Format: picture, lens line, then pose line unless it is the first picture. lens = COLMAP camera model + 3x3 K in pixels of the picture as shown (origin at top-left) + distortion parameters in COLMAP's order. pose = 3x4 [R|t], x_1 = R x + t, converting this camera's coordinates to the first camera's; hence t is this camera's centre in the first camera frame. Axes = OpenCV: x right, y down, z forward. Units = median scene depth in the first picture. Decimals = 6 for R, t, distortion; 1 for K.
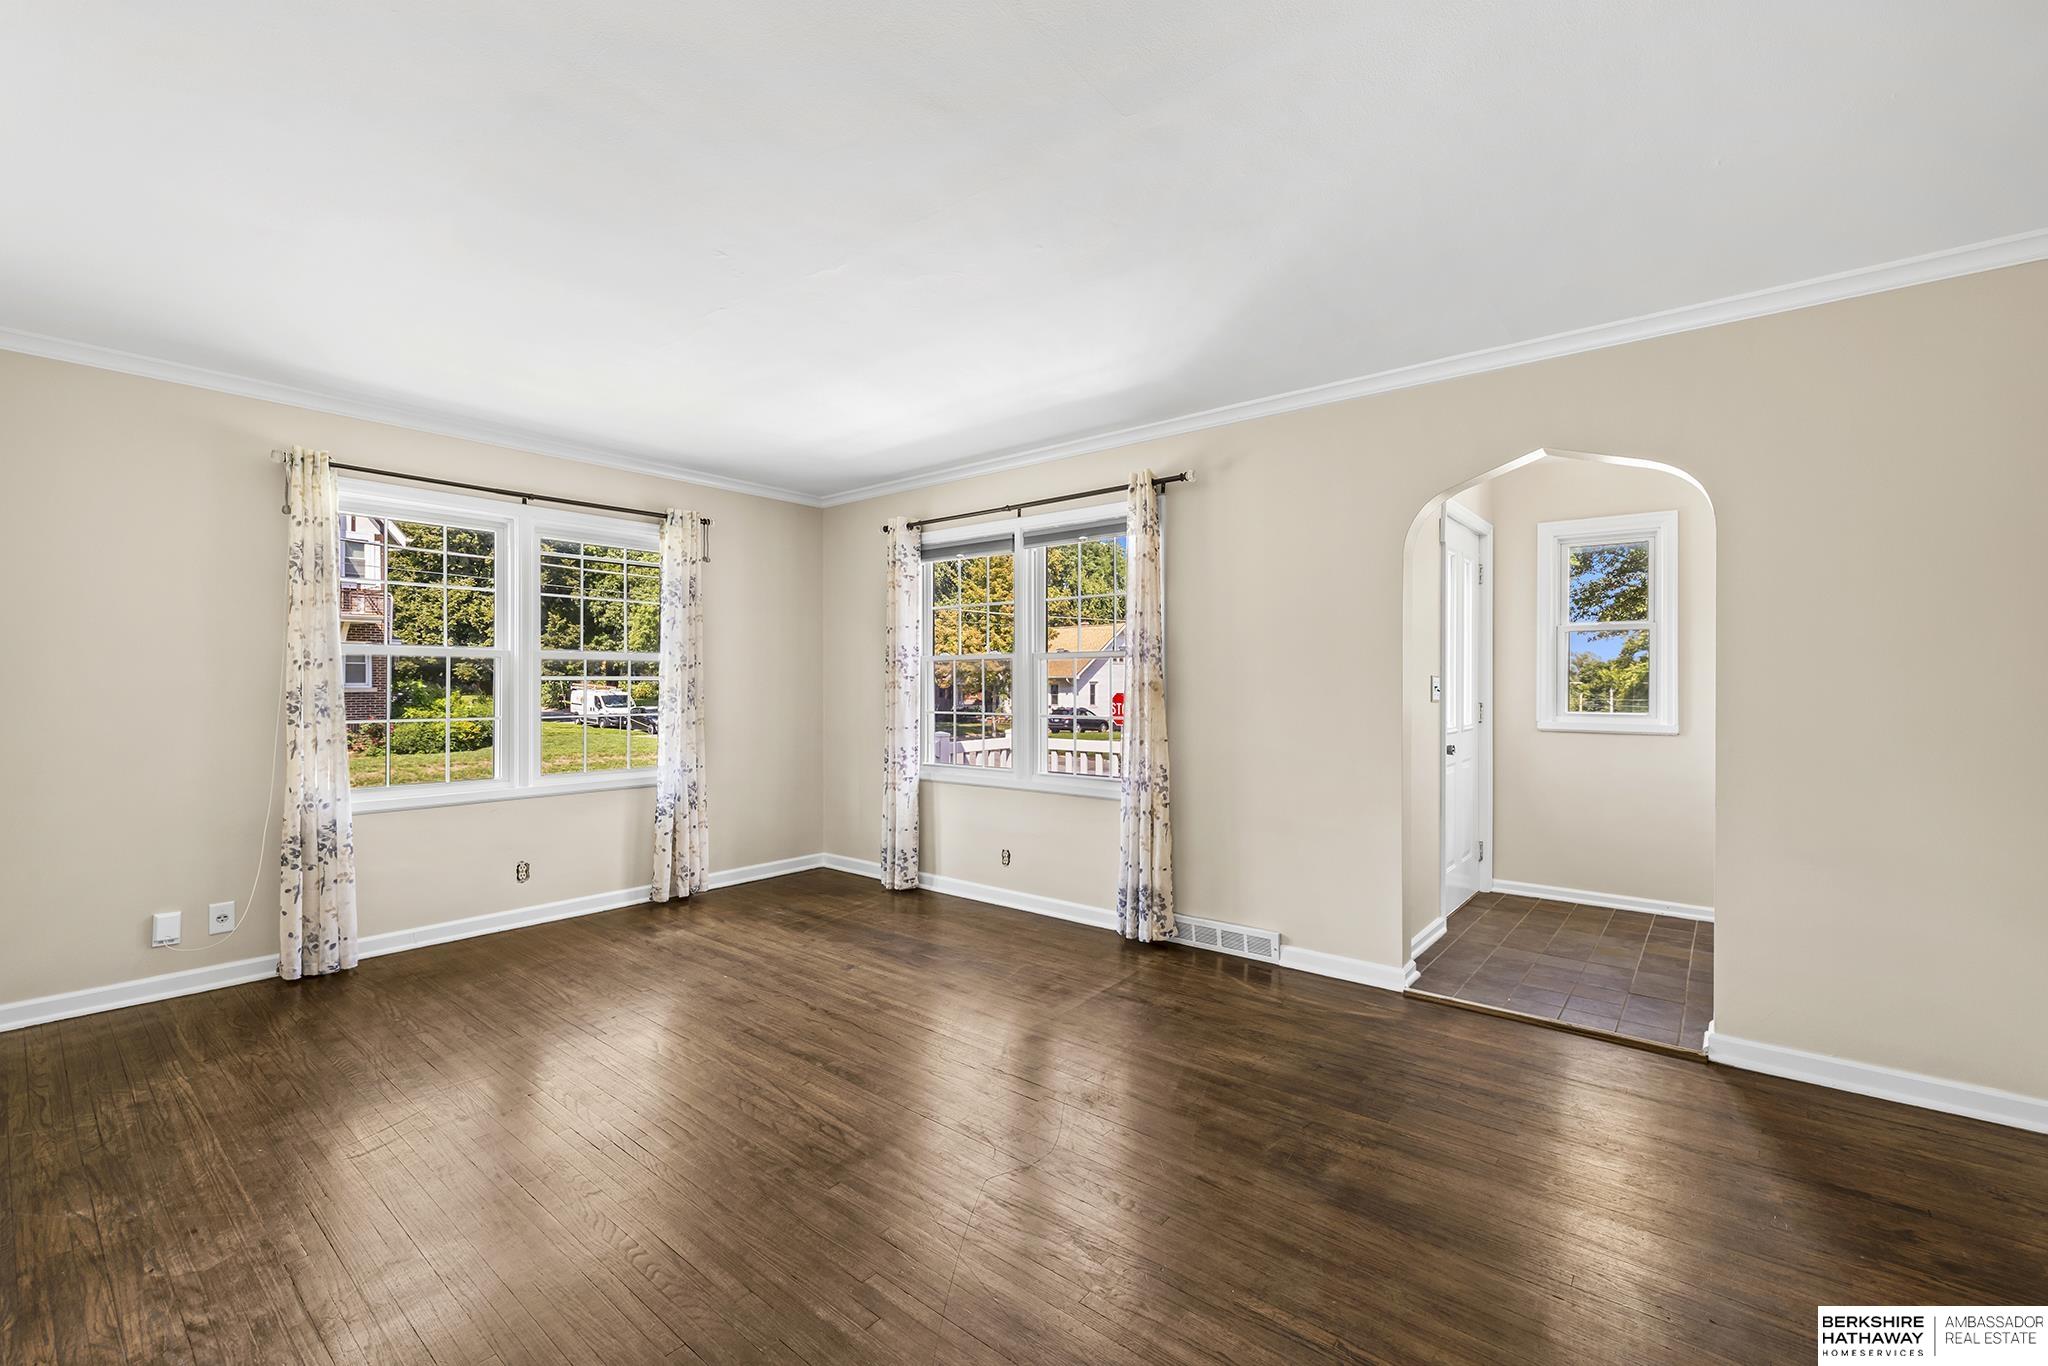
lens RADIAL K [[861.6, 0, 1024.6], [0, 861.6, 686.4], [0, 0, 1]] dist [-0.000171, 0.000012]
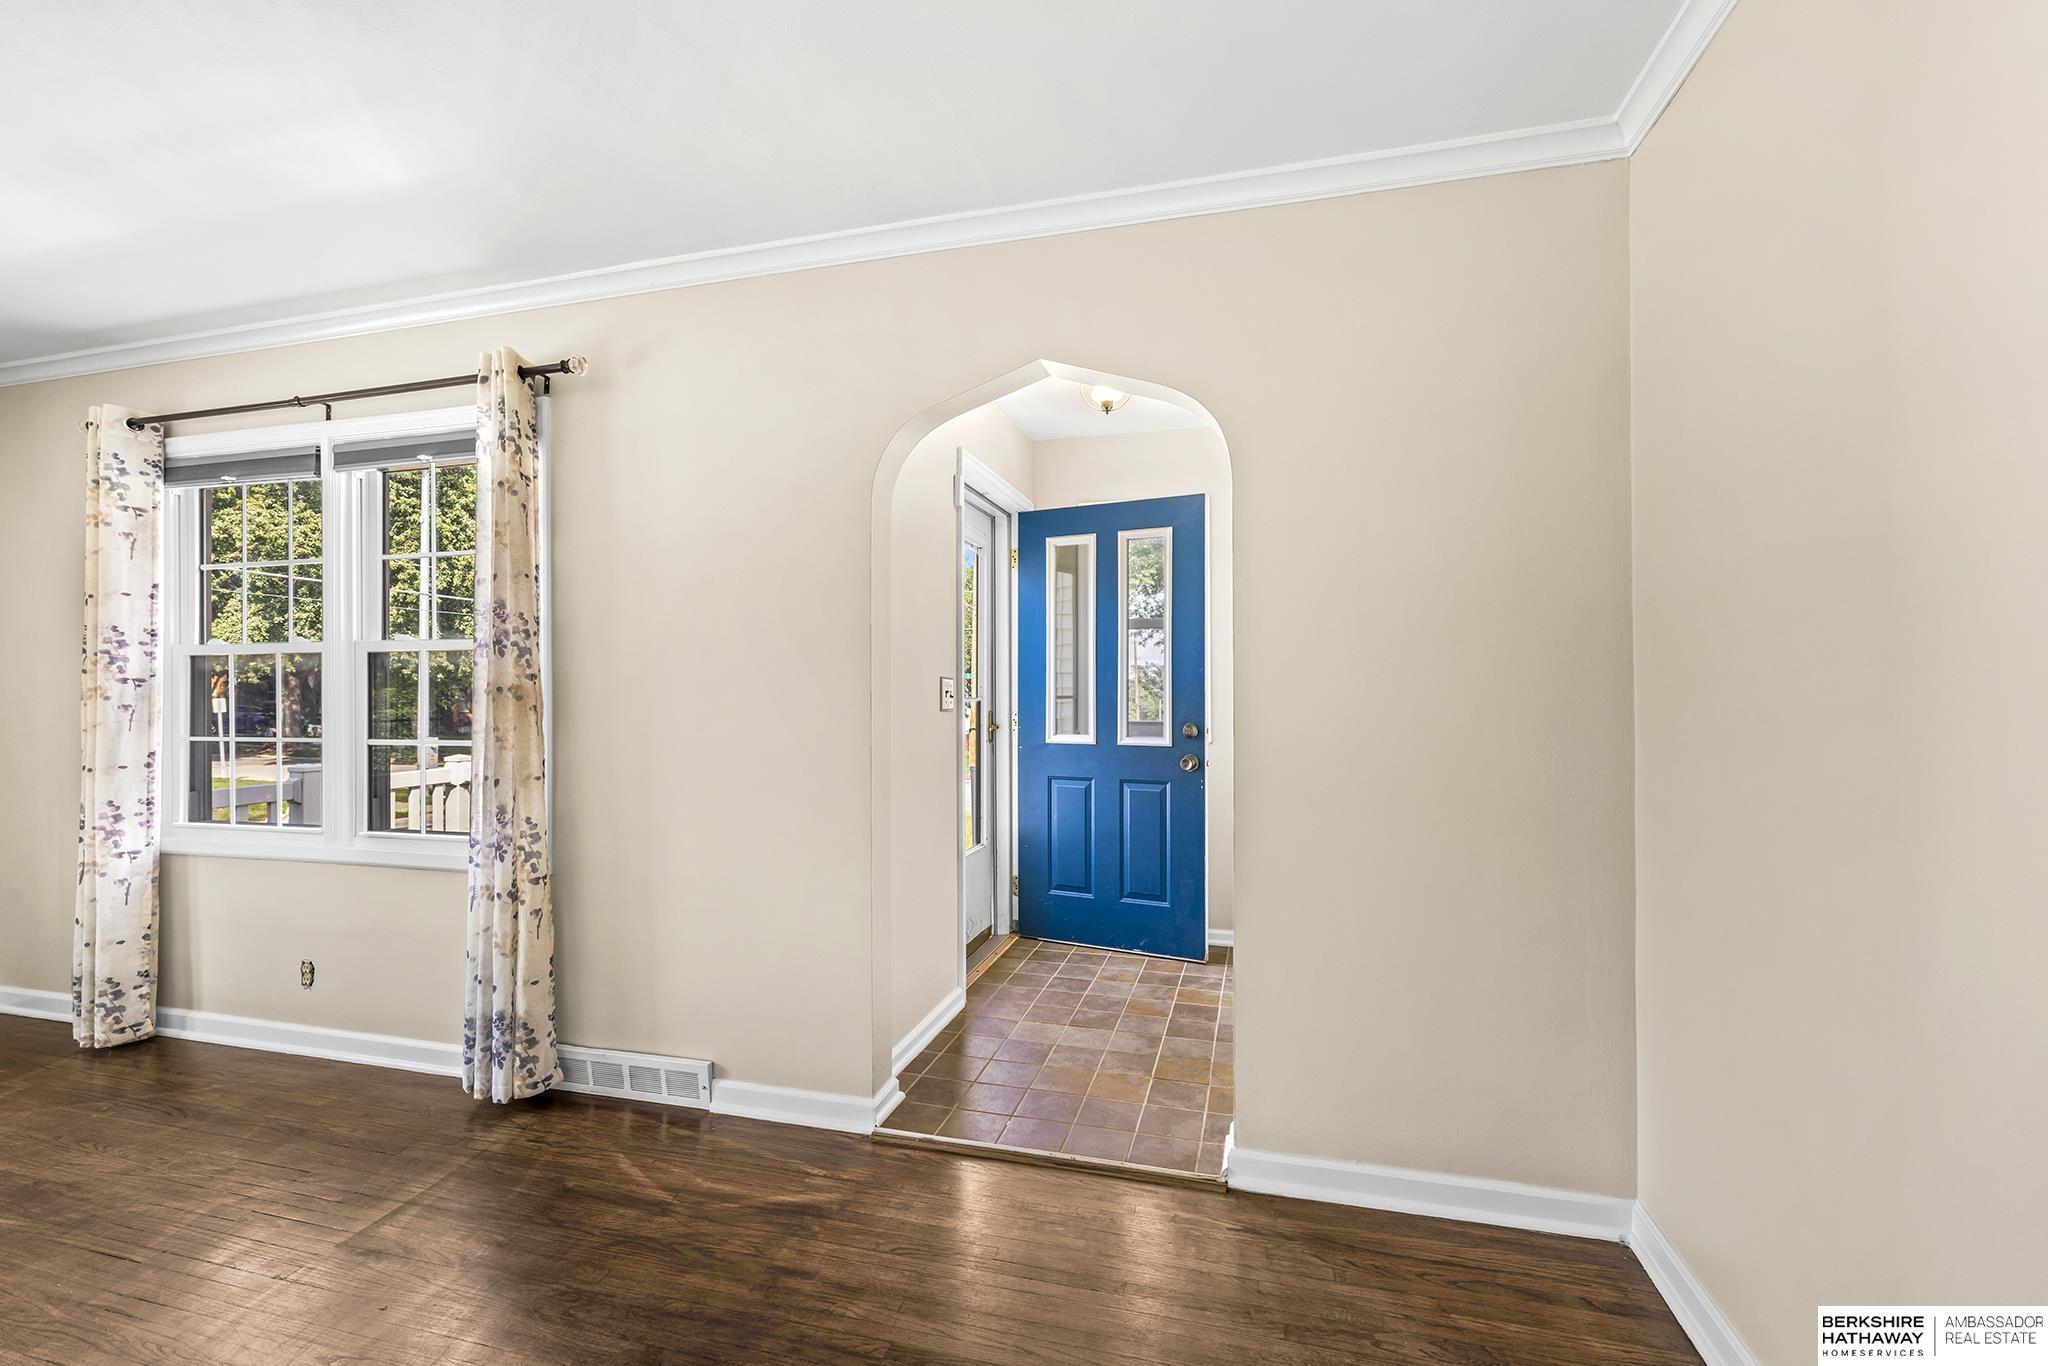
lens RADIAL K [[861.6, 0, 1032.5], [0, 861.6, 692.3], [0, 0, 1]] dist [-0.000171, 0.000012]
pose [[0.911417, -0.003393, 0.411470, 0.232355], [0.005585, 0.999976, -0.004125, 0.004386], [-0.411446, 0.006058, 0.911414, 0.269456]]
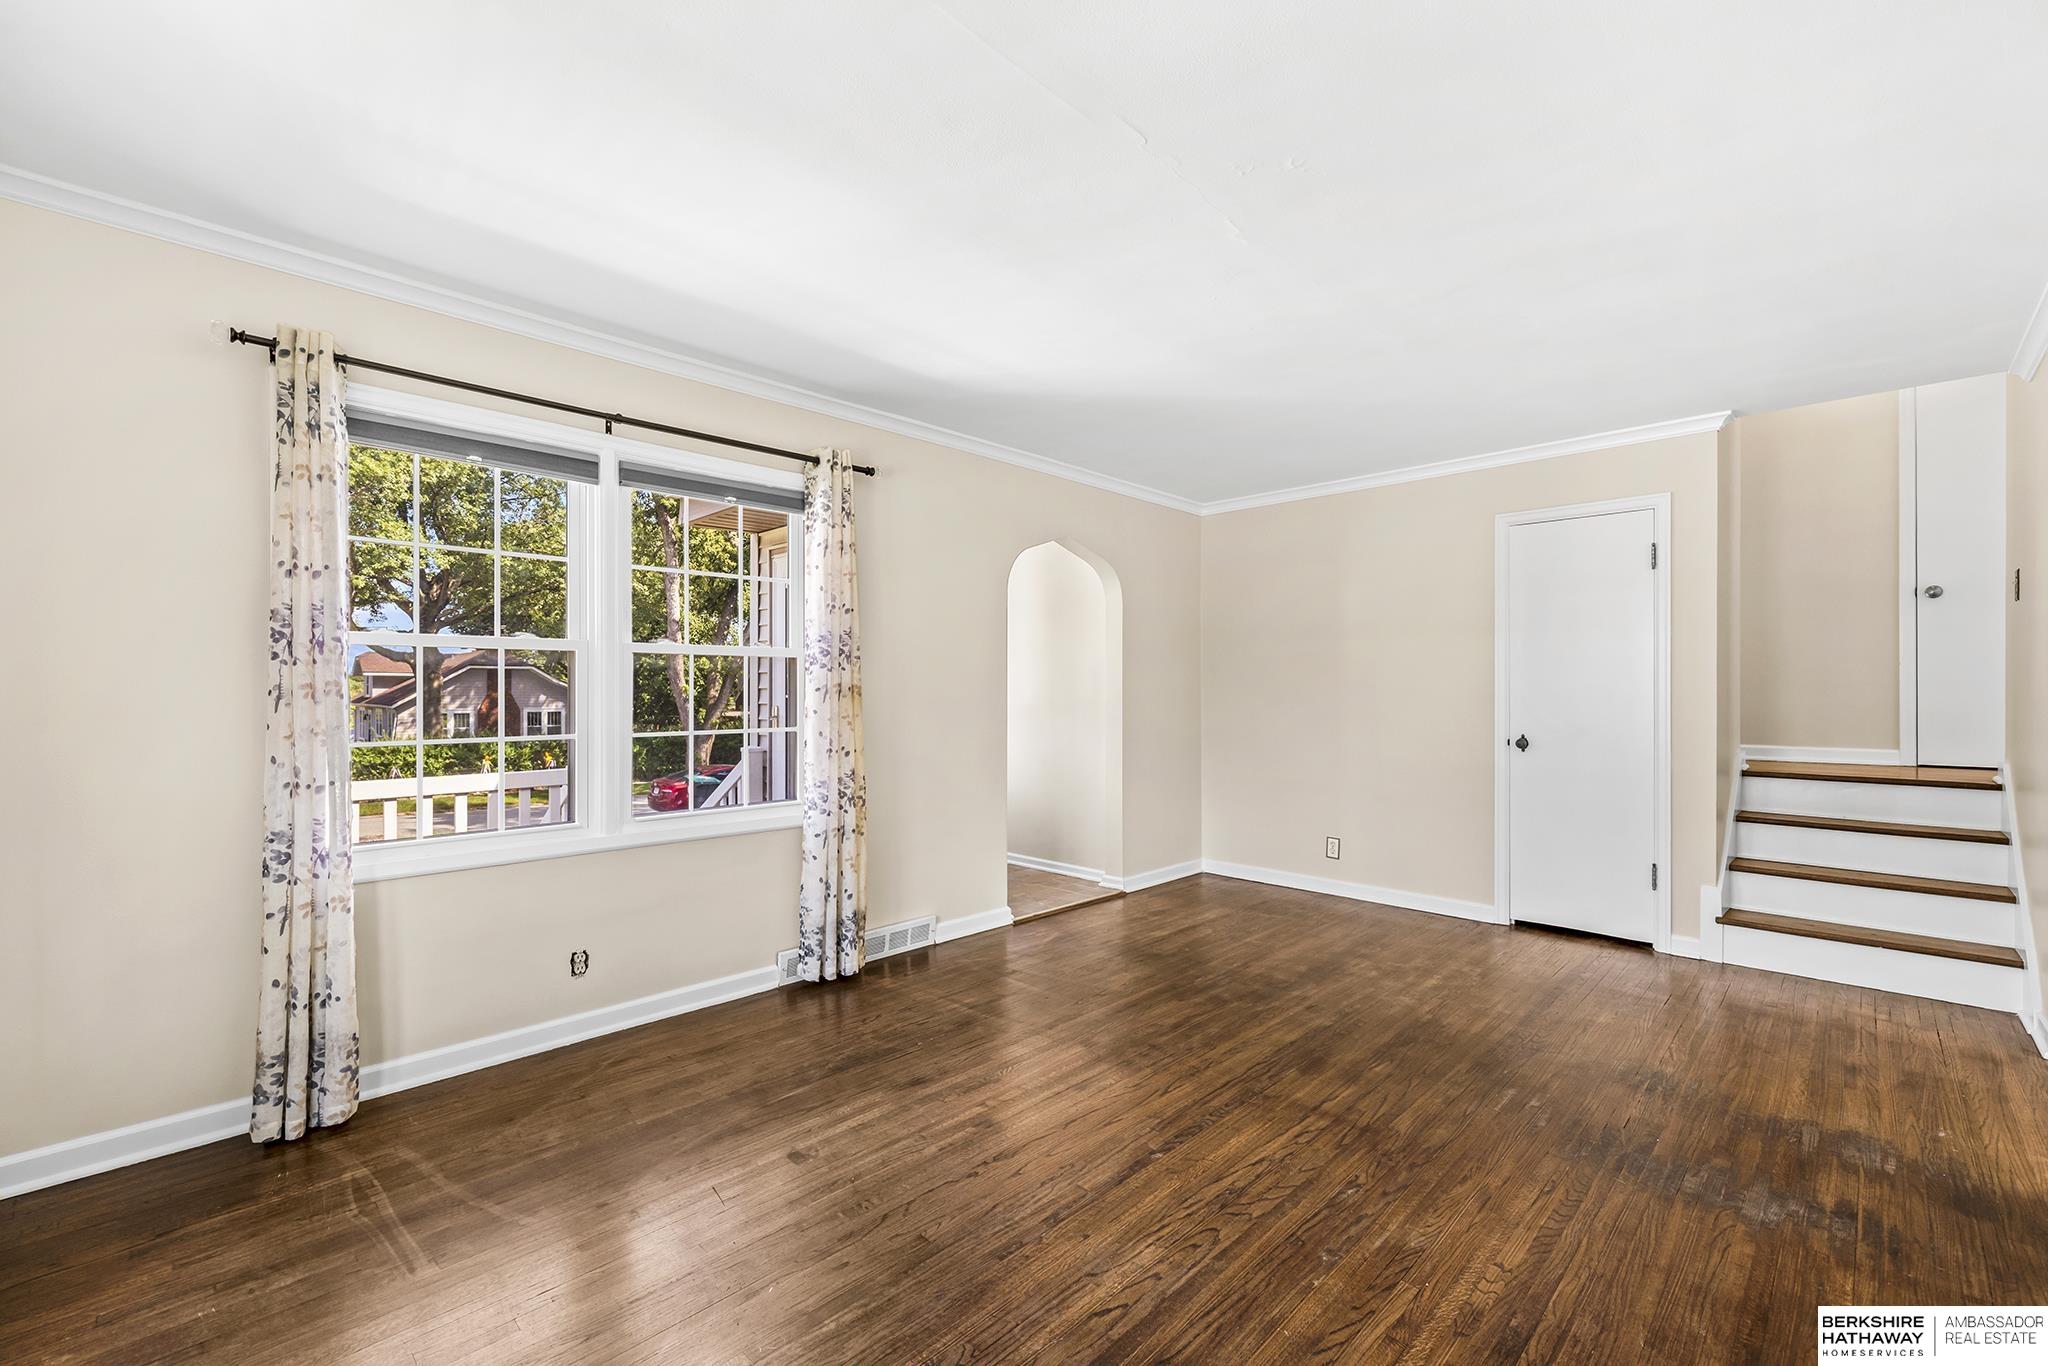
lens RADIAL K [[861.6, 0, 1027.6], [0, 861.6, 682.5], [0, 0, 1]] dist [-0.000171, 0.000012]
pose [[0.088661, 0.007741, 0.996032, -0.735603], [0.006603, 0.999943, -0.008360, 0.000233], [-0.996040, 0.007318, 0.088605, 0.727224]]
